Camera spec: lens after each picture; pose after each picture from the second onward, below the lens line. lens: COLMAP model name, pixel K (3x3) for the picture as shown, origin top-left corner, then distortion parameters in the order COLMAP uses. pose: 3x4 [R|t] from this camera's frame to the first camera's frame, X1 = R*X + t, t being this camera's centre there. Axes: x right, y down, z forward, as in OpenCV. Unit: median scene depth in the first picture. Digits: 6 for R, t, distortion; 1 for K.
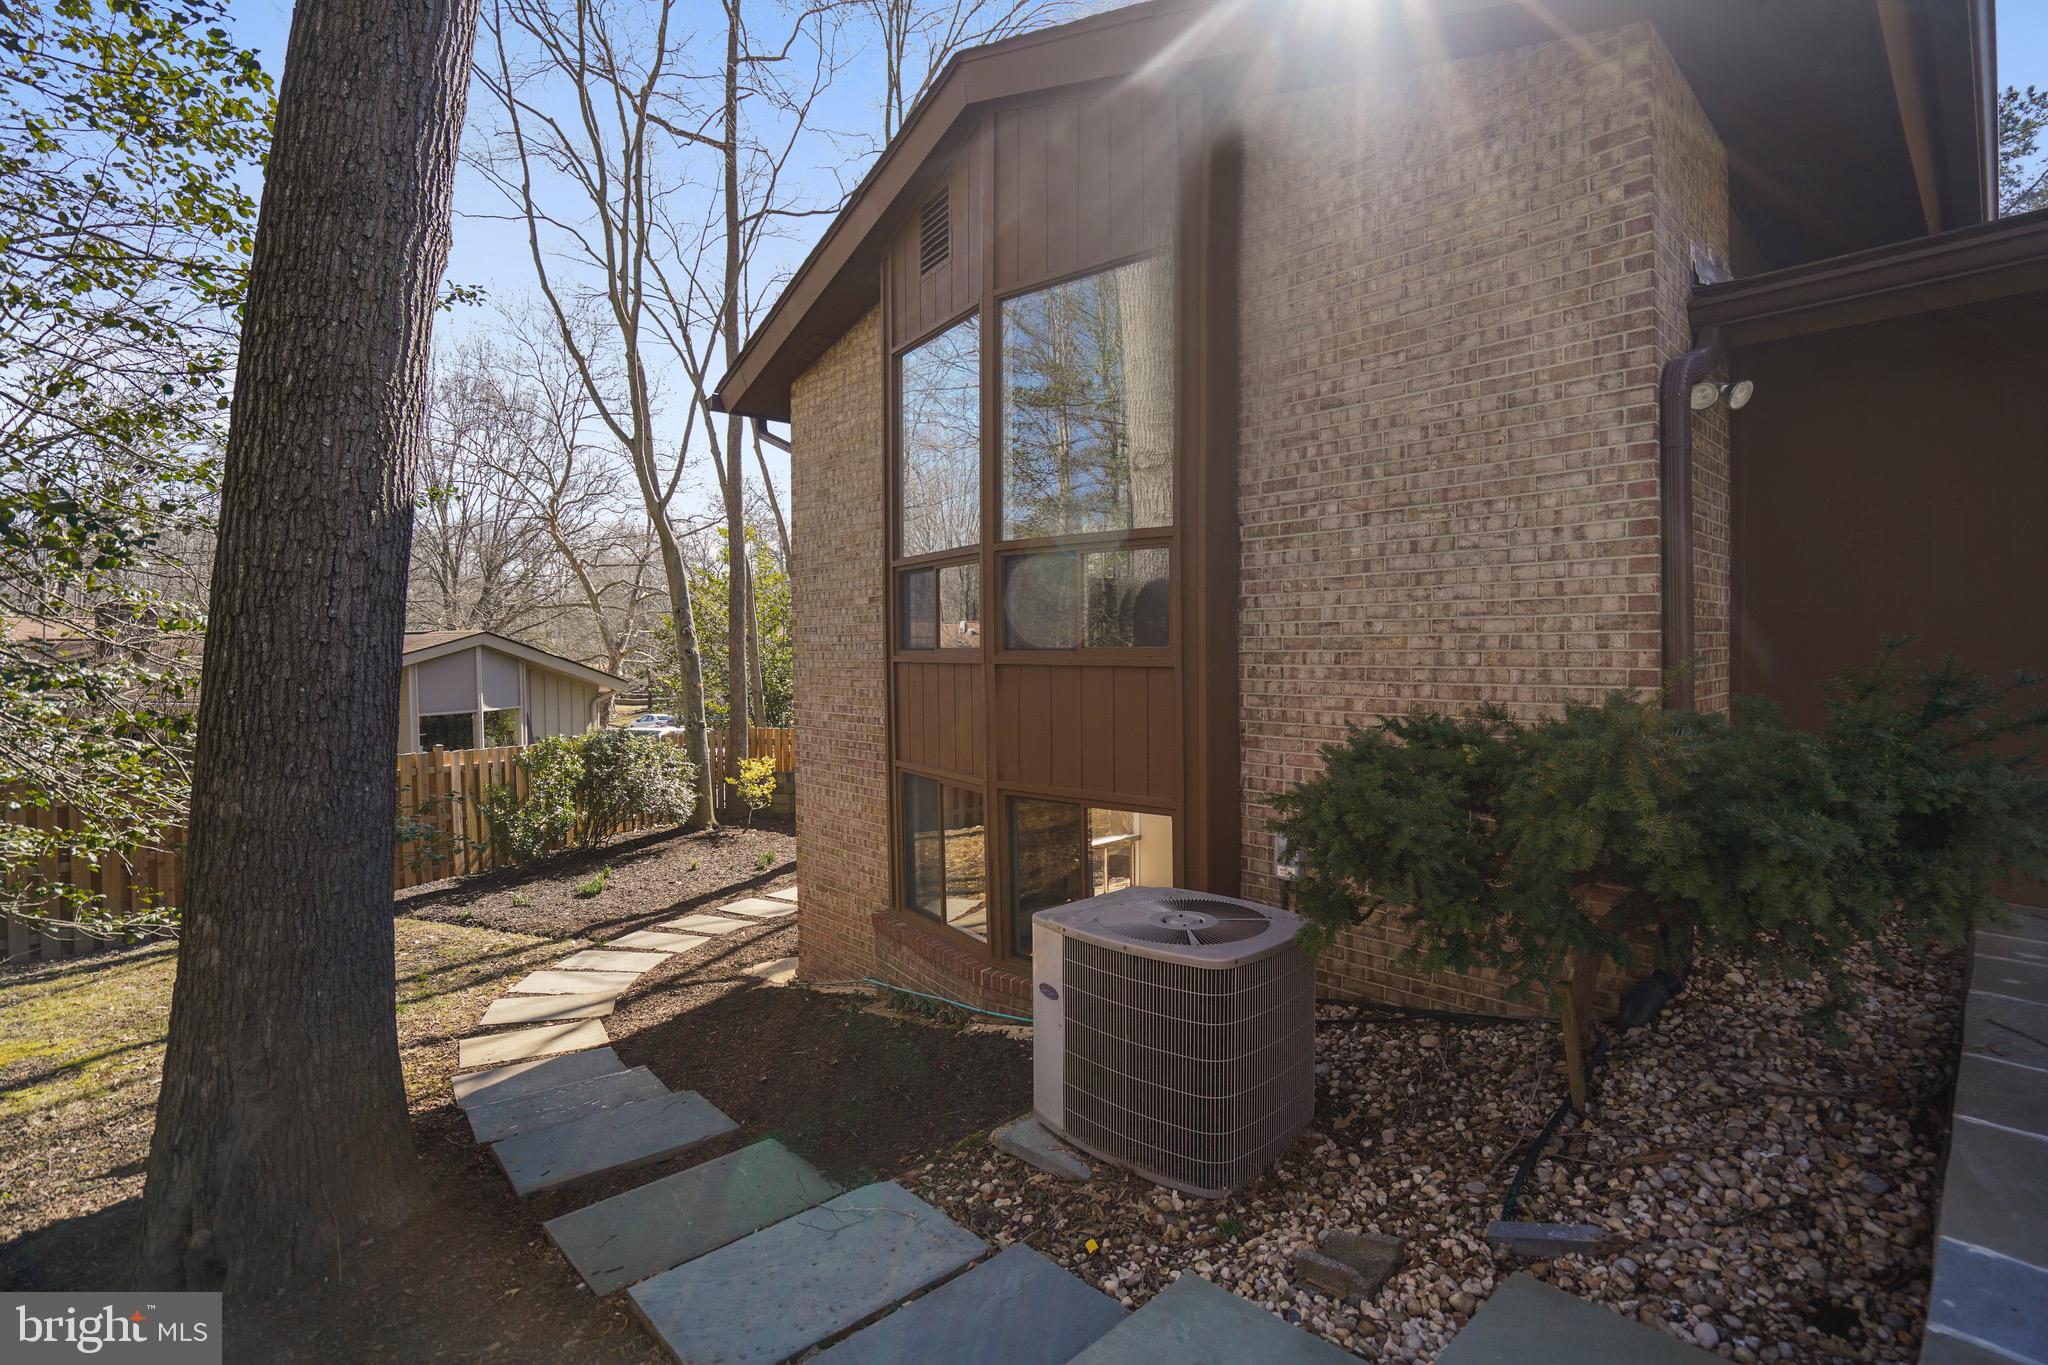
lens RADIAL K [[948.6, 0, 1027.3], [0, 948.6, 672.7], [0, 0, 1]] dist [-0.034737, 0.004916]
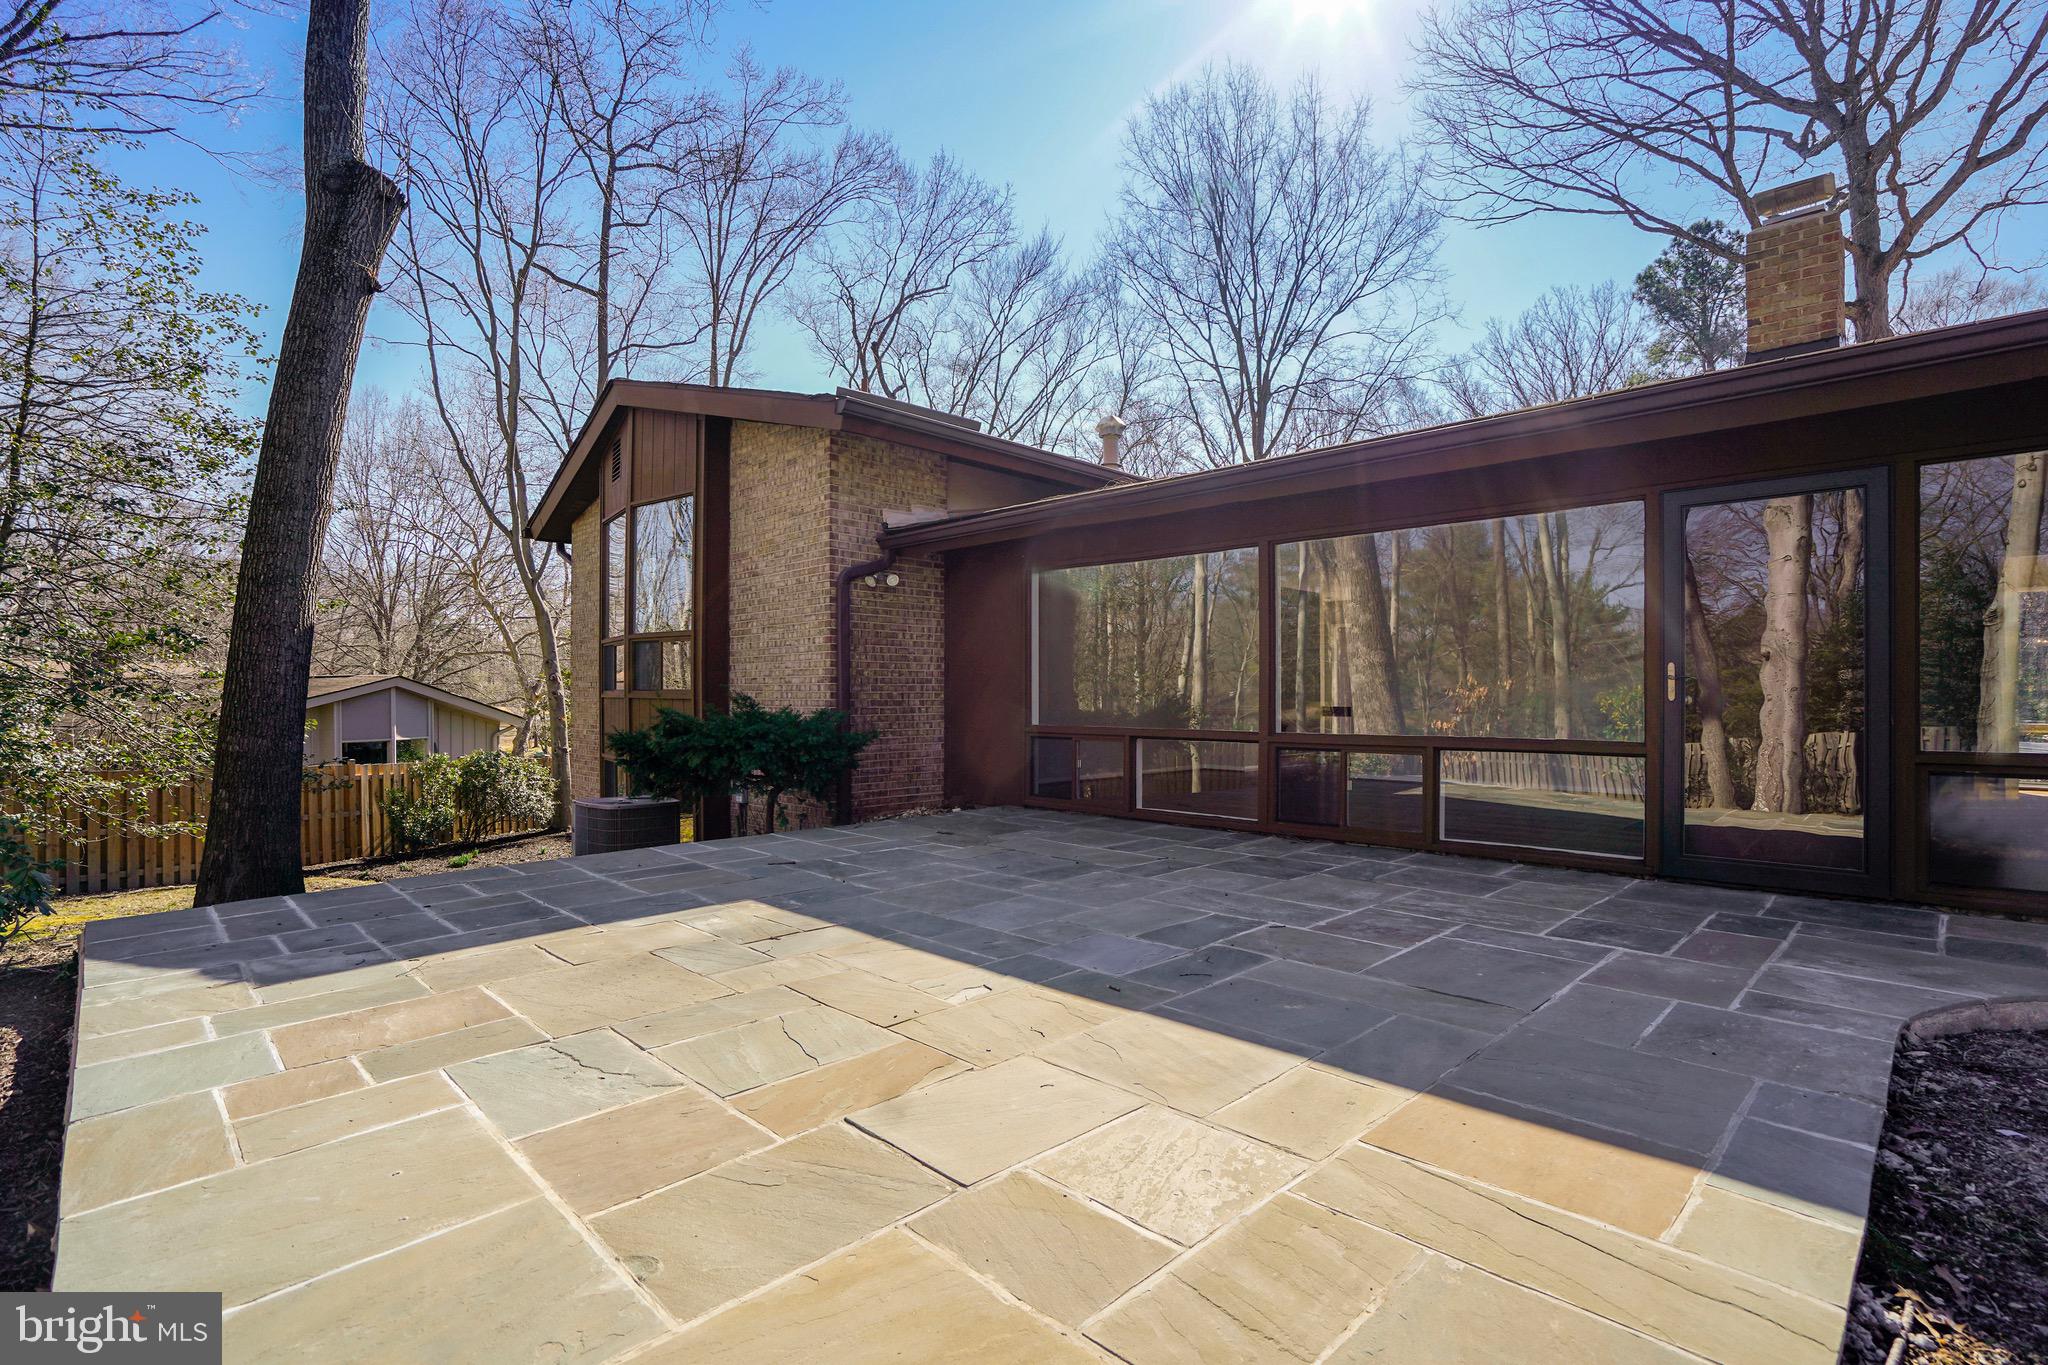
lens RADIAL K [[948.6, 0, 1017.8], [0, 948.6, 700.7], [0, 0, 1]] dist [-0.034737, 0.004916]
pose [[0.999301, 0.008572, 0.036374, 0.279173], [-0.007794, 0.999739, -0.021484, 0.013115], [-0.036548, 0.021185, 0.999107, -0.379983]]
